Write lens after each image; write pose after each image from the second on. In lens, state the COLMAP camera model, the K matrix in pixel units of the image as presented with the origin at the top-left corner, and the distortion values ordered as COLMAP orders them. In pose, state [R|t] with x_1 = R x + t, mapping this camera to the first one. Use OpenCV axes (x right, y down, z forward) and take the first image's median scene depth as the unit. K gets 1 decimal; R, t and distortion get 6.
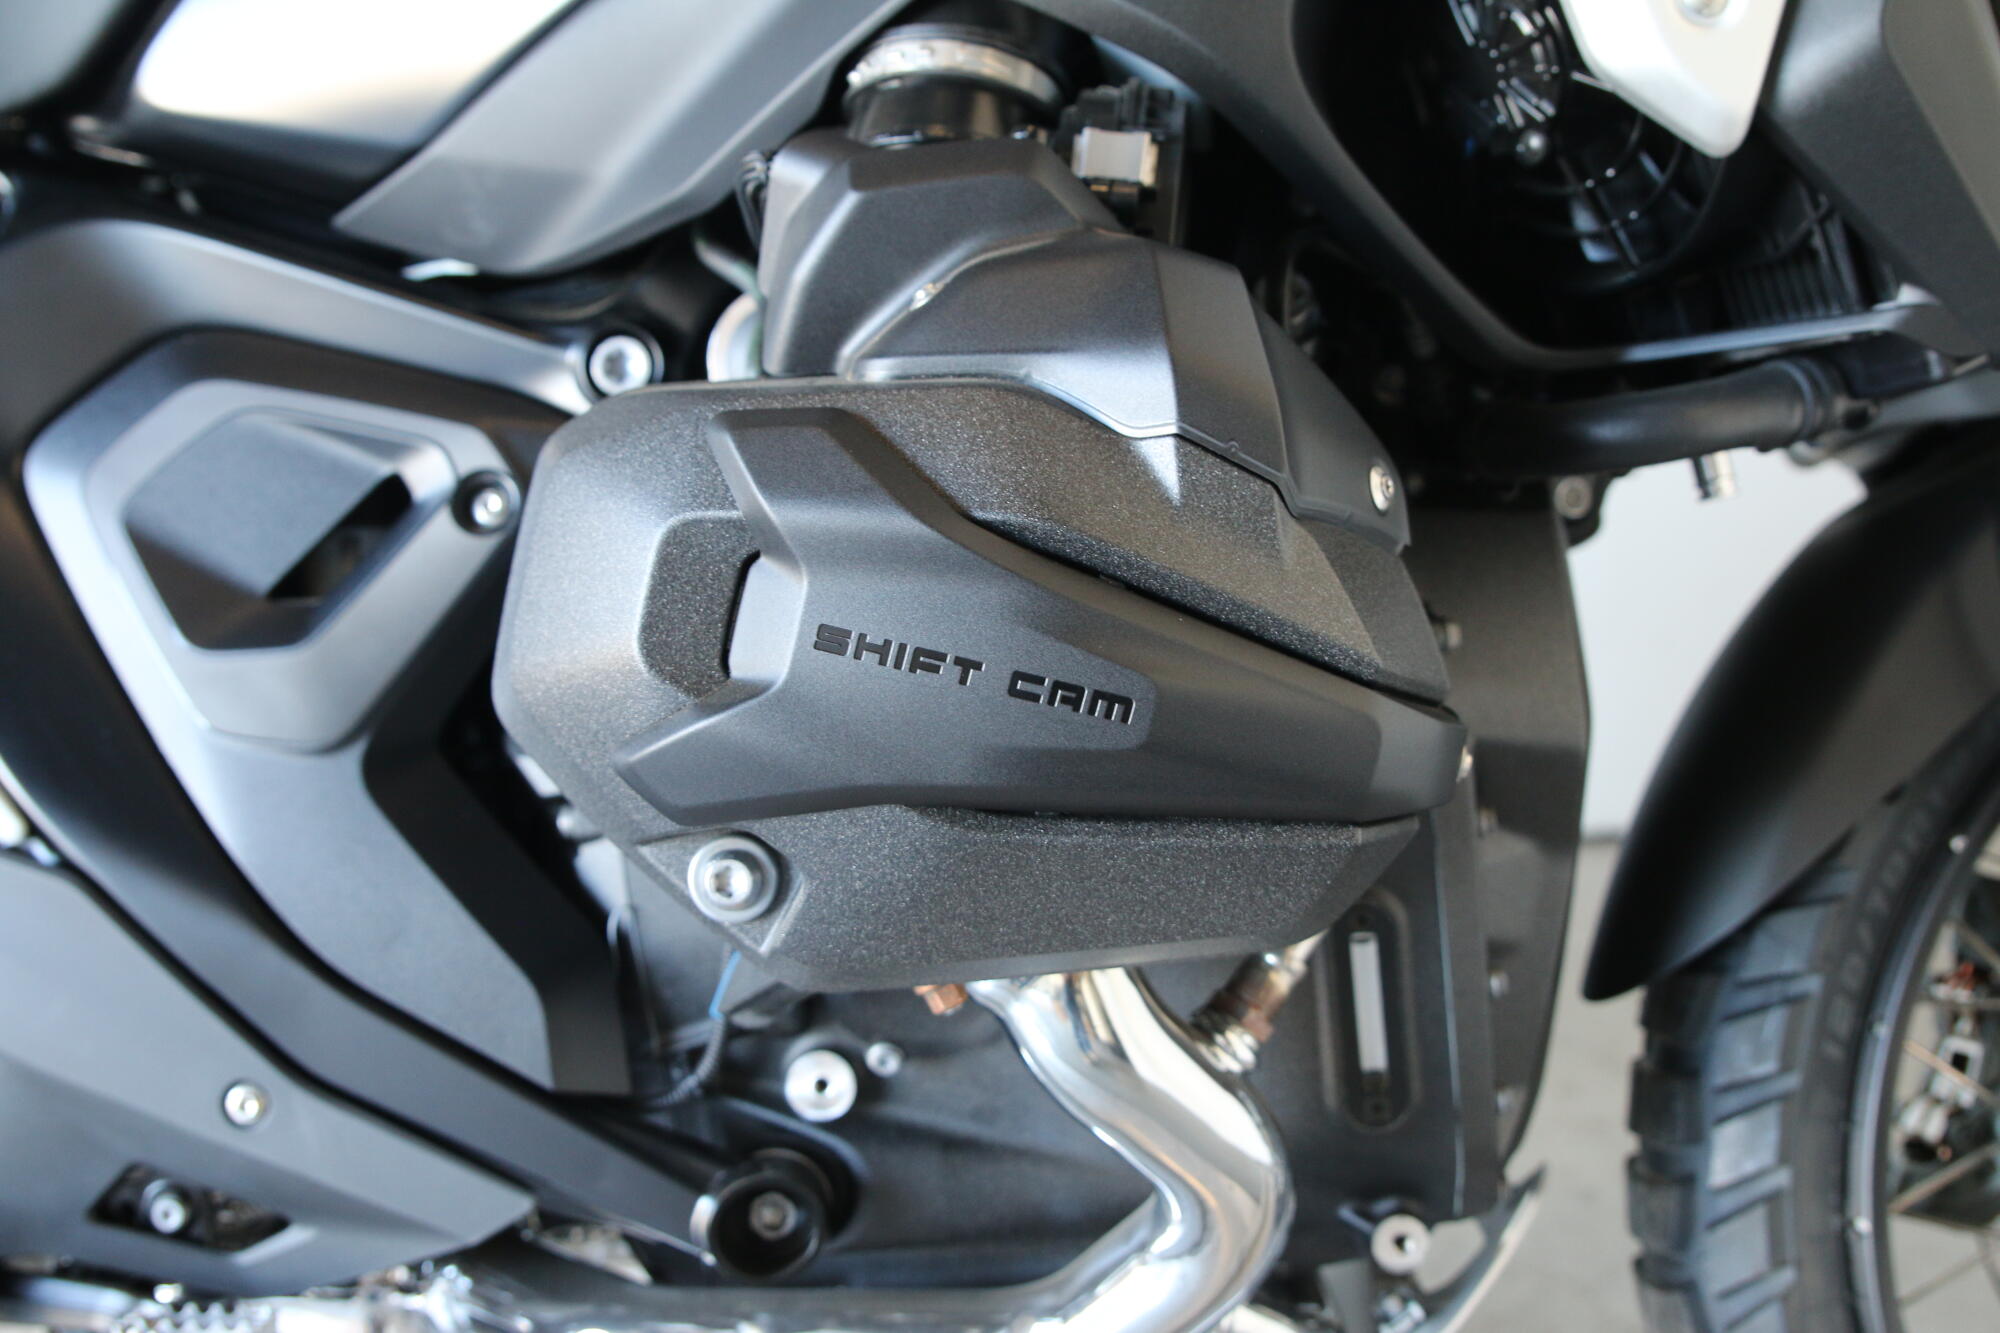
lens RADIAL K [[2480.7, 0, 999.5], [0, 2480.7, 640.1], [0, 0, 1]] dist [-0.109580, 0.103557]
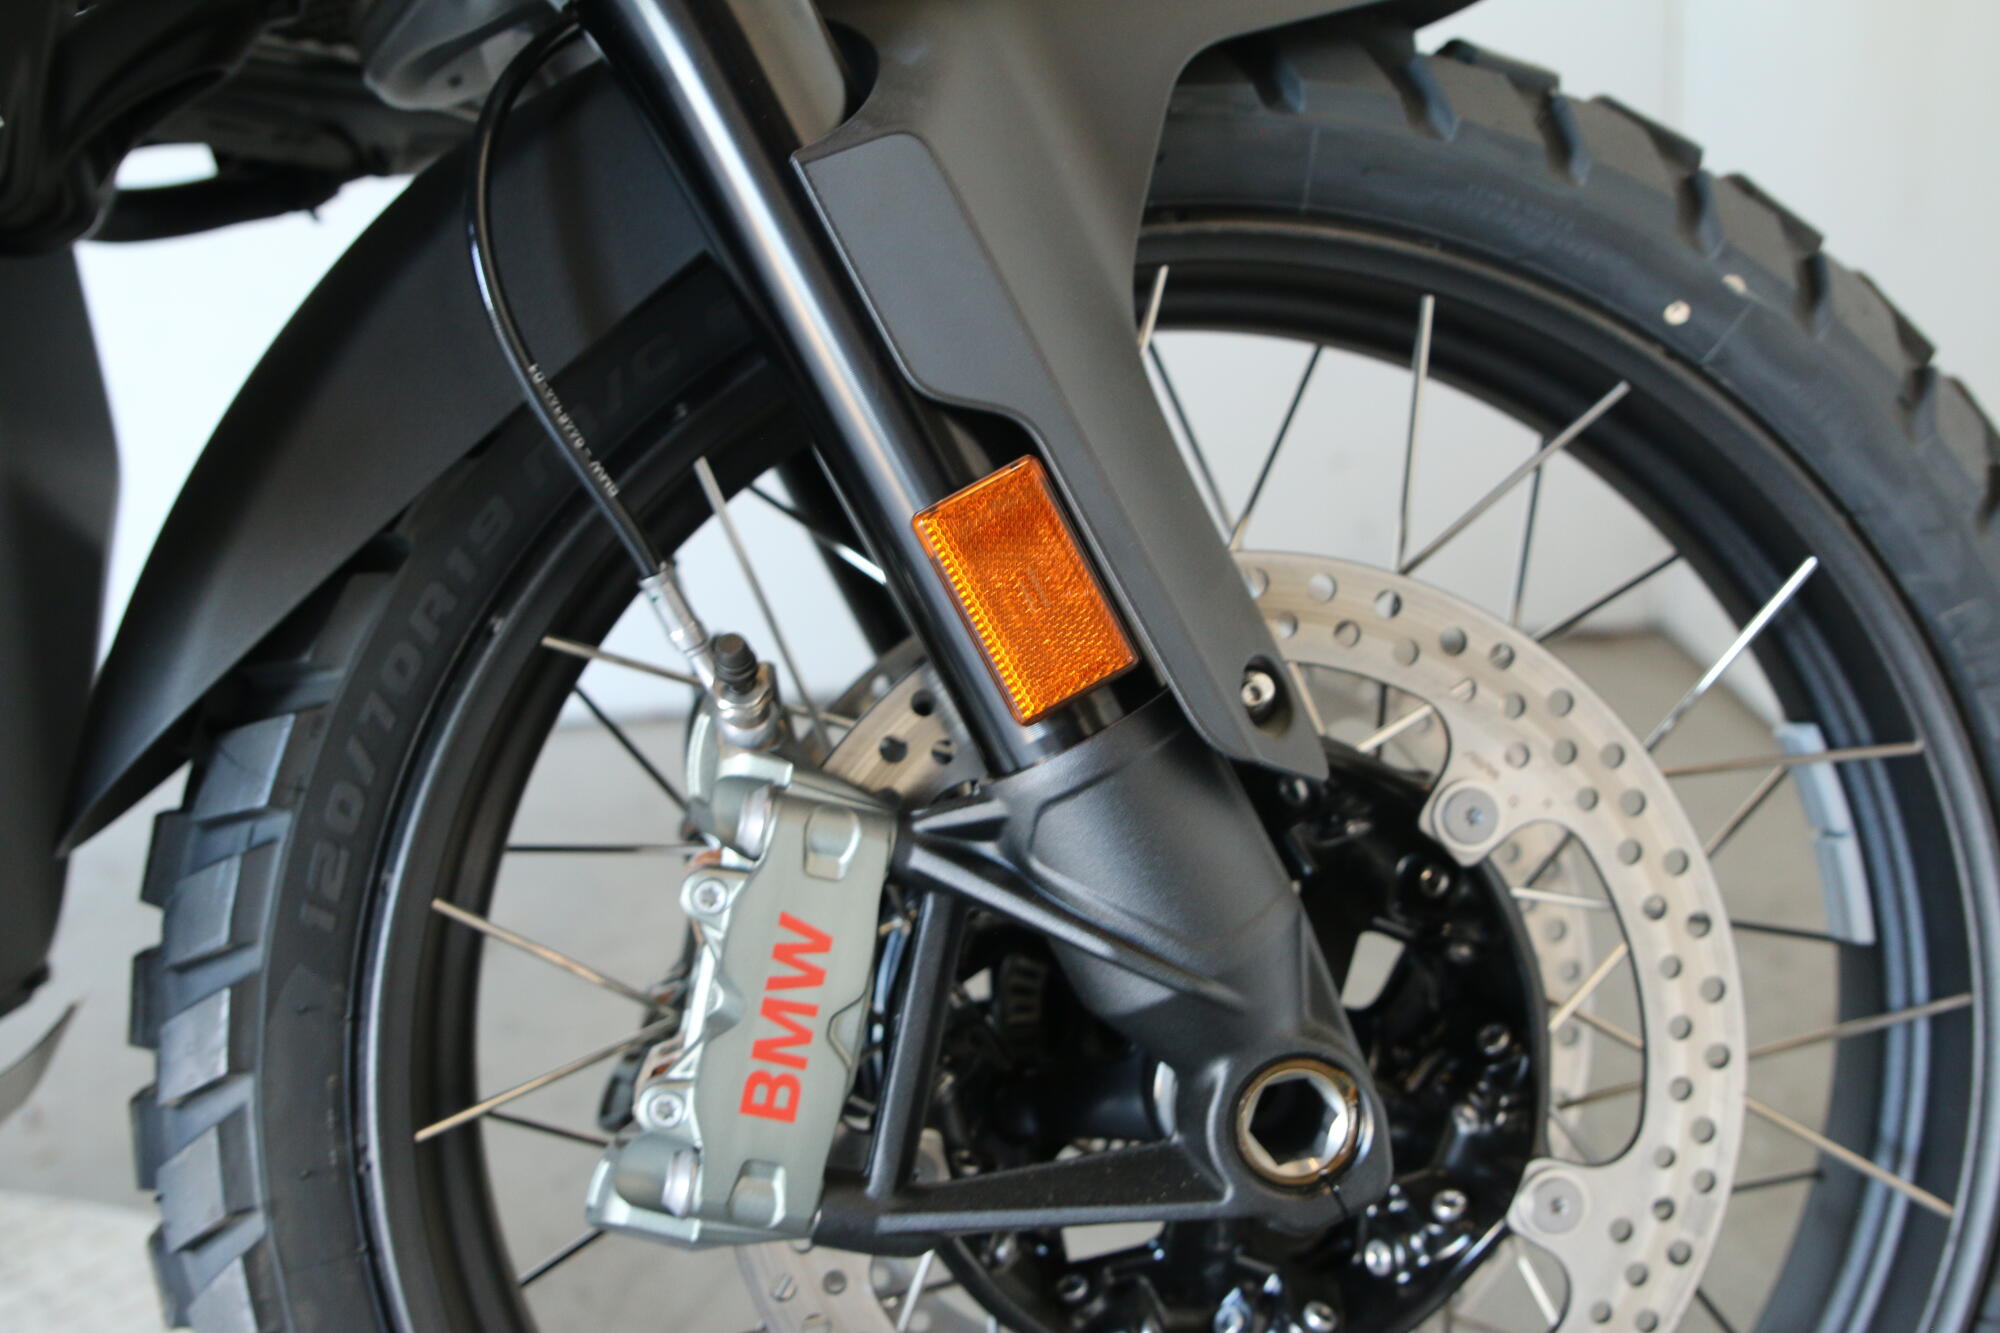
lens RADIAL K [[2480.7, 0, 999.5], [0, 2480.7, 640.1], [0, 0, 1]] dist [-0.109580, 0.103557]
pose [[0.998392, -0.024648, 0.051050, 0.536221], [0.022292, 0.998682, 0.046231, 0.060258], [-0.052123, -0.045019, 0.997625, 0.283500]]
